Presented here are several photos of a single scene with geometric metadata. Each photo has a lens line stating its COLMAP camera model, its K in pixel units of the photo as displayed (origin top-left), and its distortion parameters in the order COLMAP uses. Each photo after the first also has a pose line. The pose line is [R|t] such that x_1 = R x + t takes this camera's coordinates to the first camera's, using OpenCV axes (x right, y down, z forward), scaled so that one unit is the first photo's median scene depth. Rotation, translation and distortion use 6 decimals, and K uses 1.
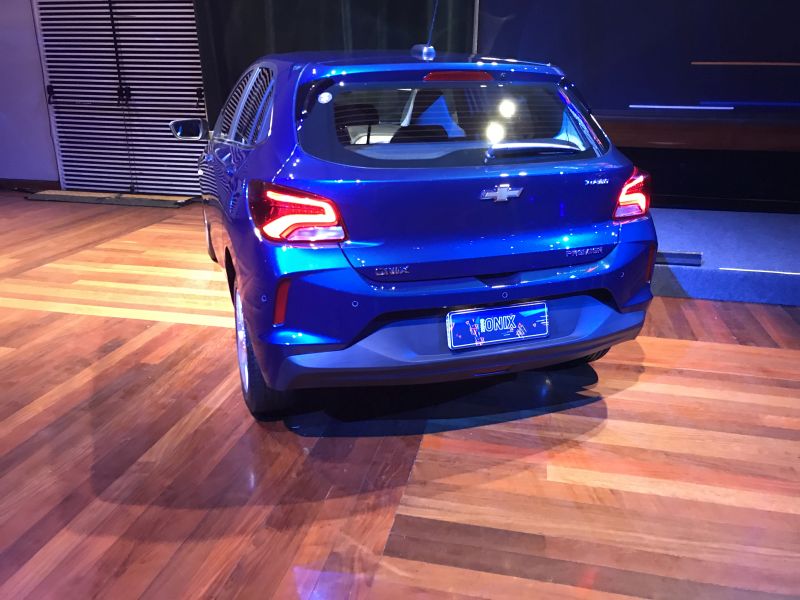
lens RADIAL K [[650.3, 0, 404.0], [0, 650.3, 295.1], [0, 0, 1]] dist [0.028704, -0.020633]
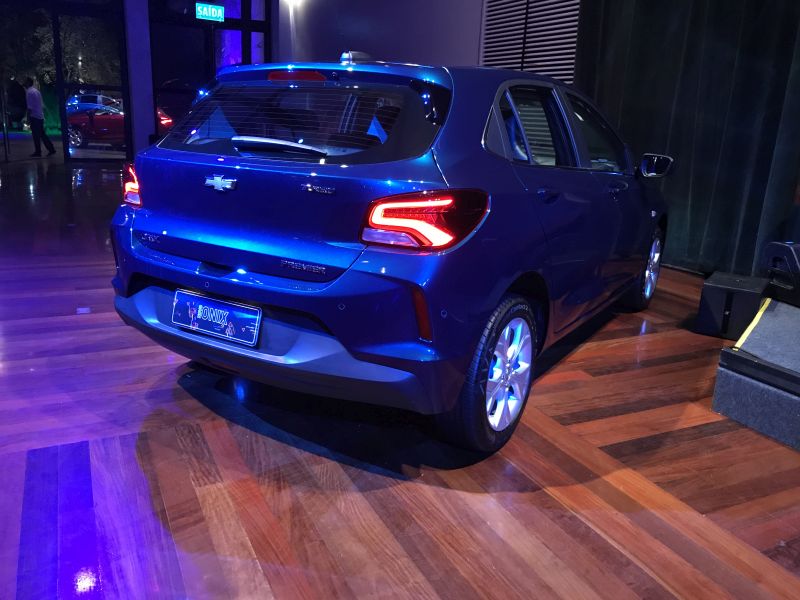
lens RADIAL K [[650.3, 0, 395.5], [0, 650.3, 300.5], [0, 0, 1]] dist [0.028704, -0.020633]
pose [[0.623983, 0.226247, -0.747969, 1.033686], [-0.286304, 0.956803, 0.050570, -0.104412], [0.727101, 0.182592, 0.661804, 0.536246]]
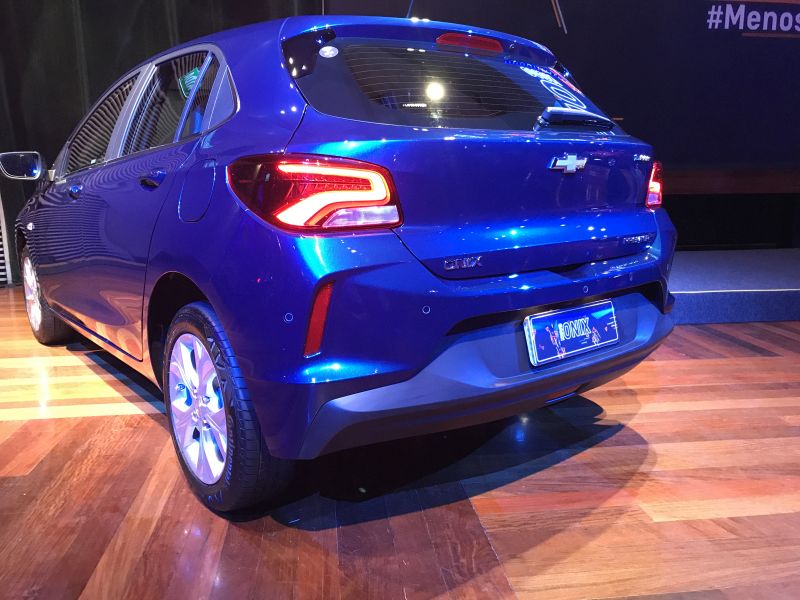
lens RADIAL K [[650.3, 0, 401.5], [0, 650.3, 299.7], [0, 0, 1]] dist [0.028704, -0.020633]
pose [[0.944272, -0.078218, 0.319738, -0.298822], [0.121588, 0.985543, -0.117987, 0.075557], [-0.305886, 0.150288, 0.940131, 0.311748]]
